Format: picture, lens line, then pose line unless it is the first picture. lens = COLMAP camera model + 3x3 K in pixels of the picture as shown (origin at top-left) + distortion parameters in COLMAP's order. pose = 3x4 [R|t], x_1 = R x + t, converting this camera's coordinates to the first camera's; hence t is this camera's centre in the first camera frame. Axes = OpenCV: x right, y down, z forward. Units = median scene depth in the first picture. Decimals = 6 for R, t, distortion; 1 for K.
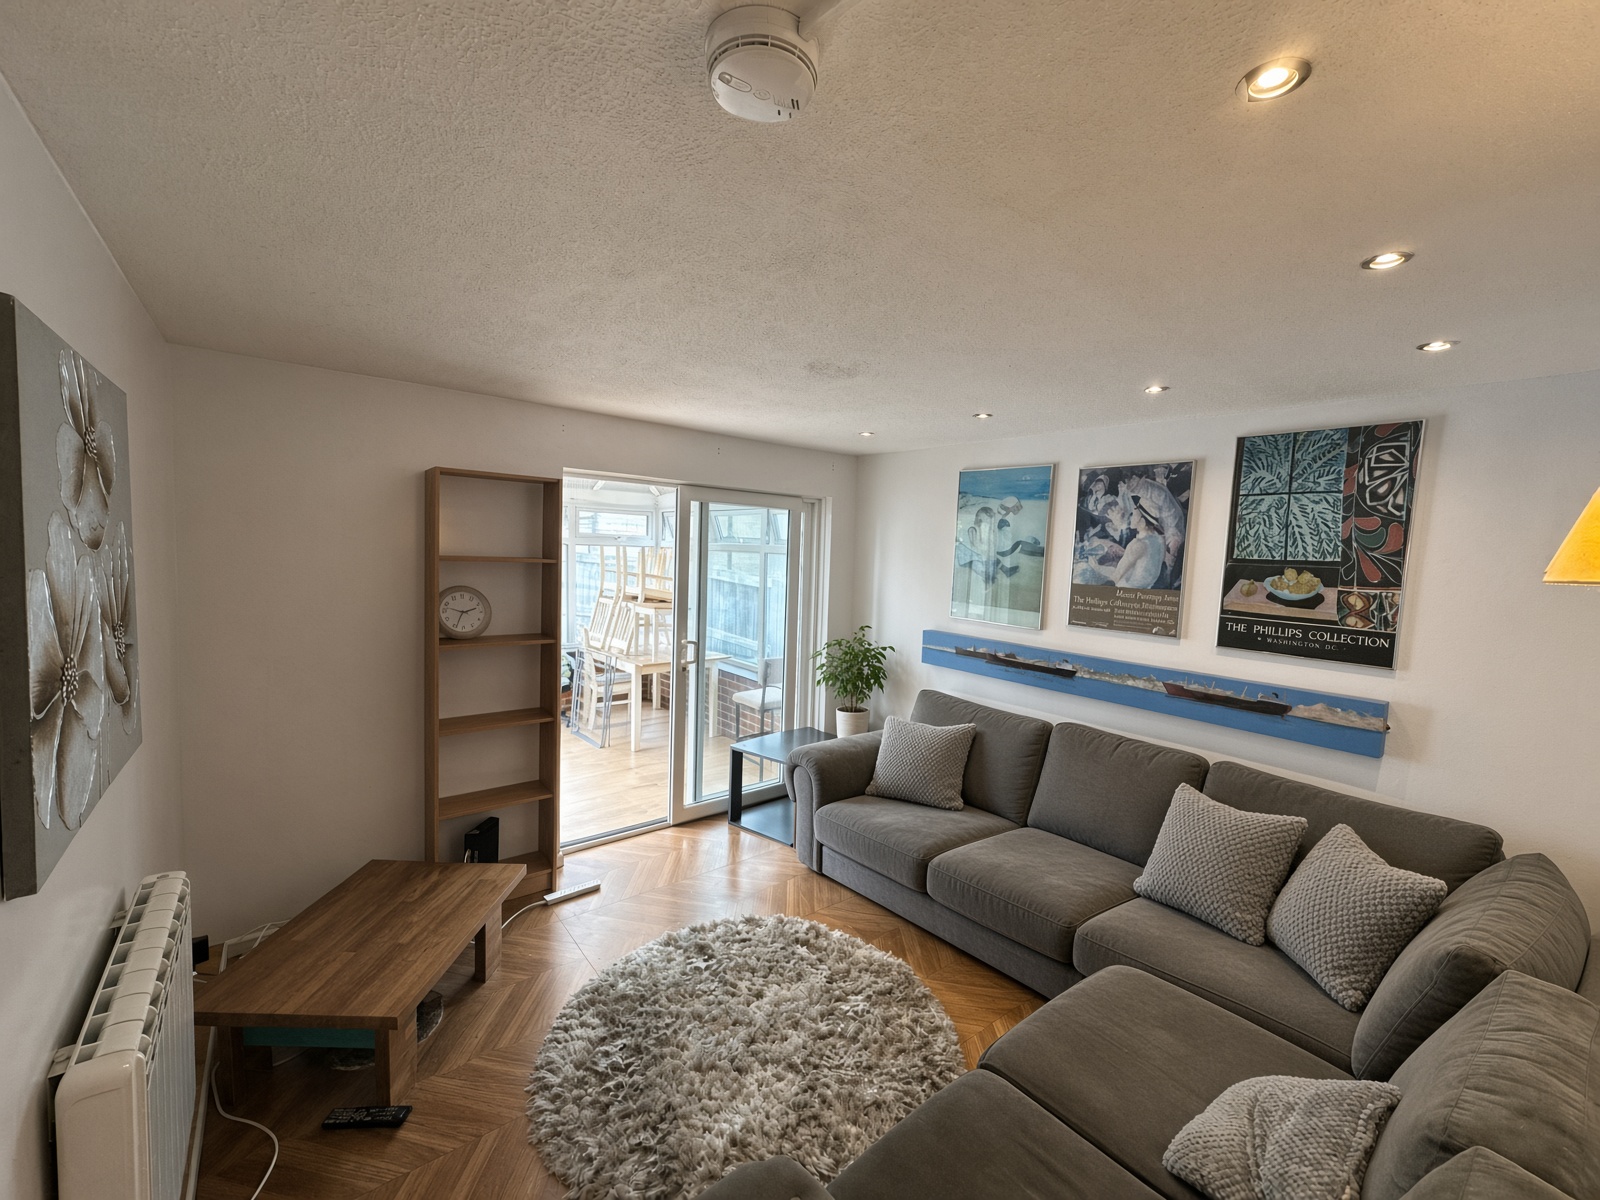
lens RADIAL K [[642.2, 0, 799.0], [0, 642.2, 602.0], [0, 0, 1]] dist [-0.003296, 0.000105]
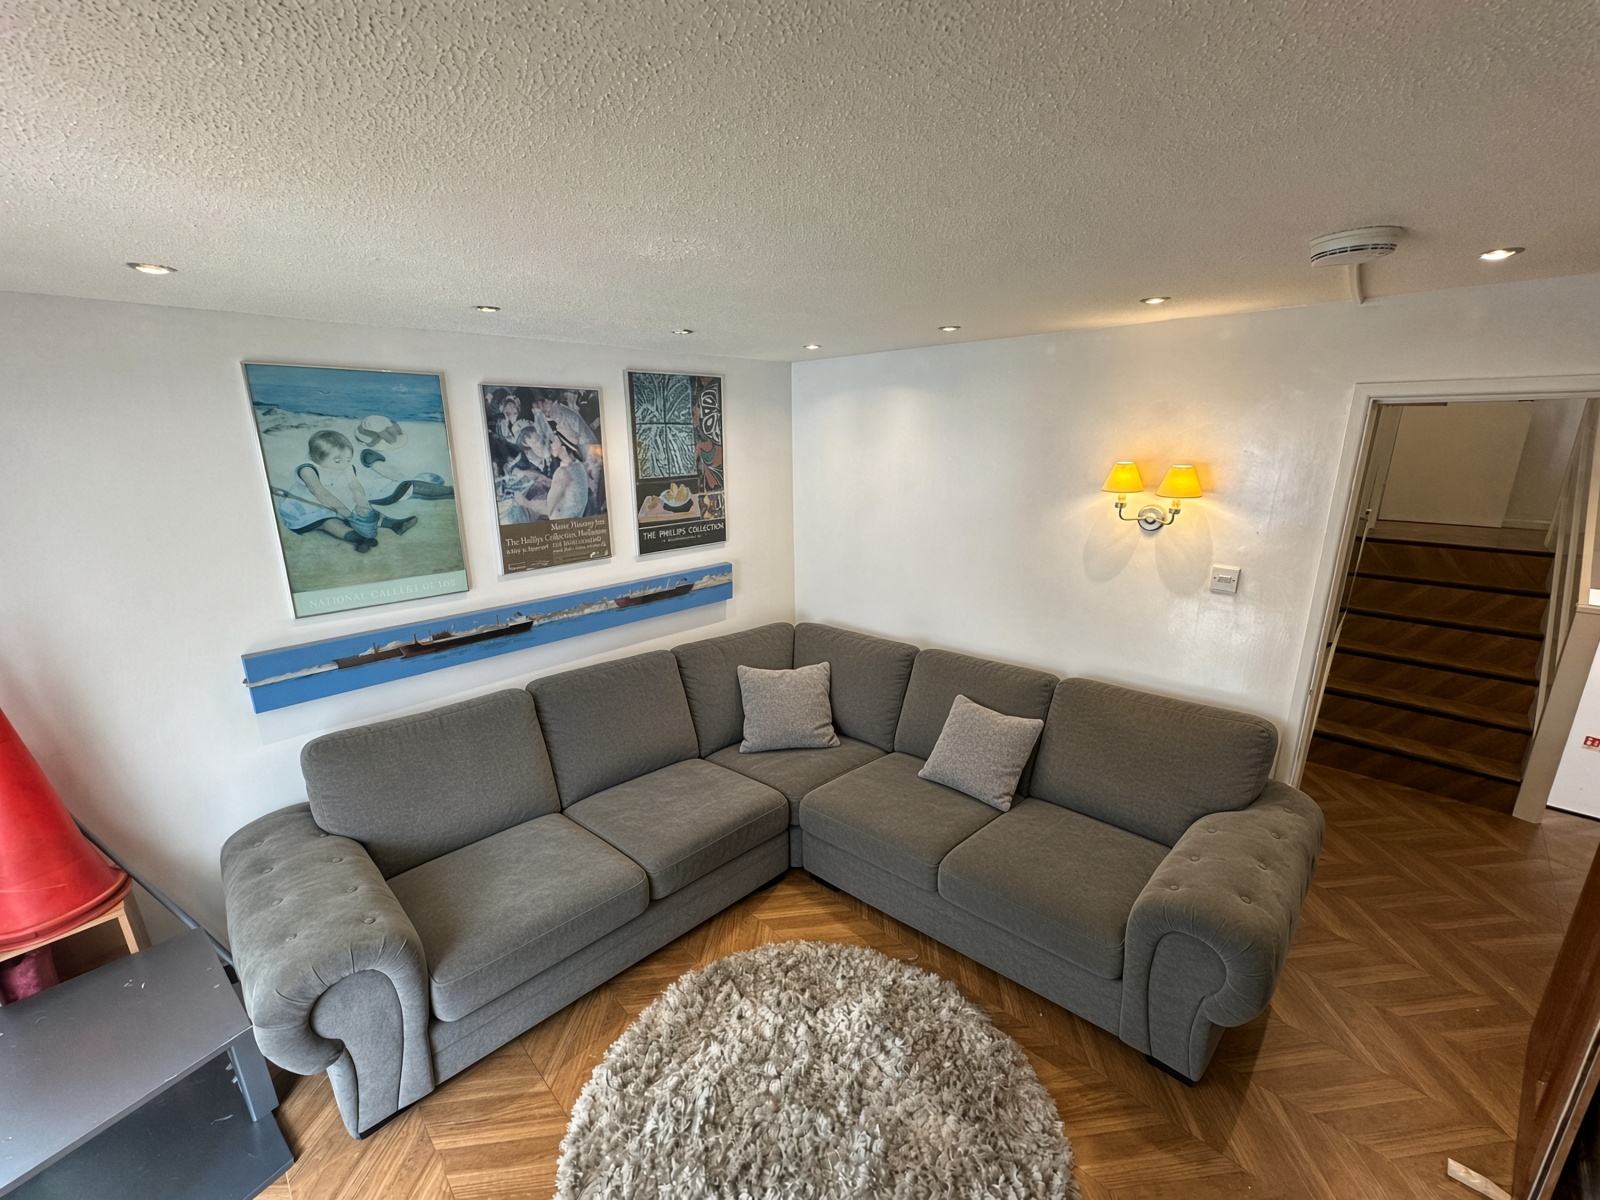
lens RADIAL K [[642.2, 0, 799.0], [0, 642.2, 602.0], [0, 0, 1]] dist [-0.003296, 0.000105]
pose [[-0.110067, -0.297996, 0.948200, -0.497947], [0.089305, 0.947173, 0.308040, -0.176734], [-0.989904, 0.118584, -0.077640, 0.766993]]
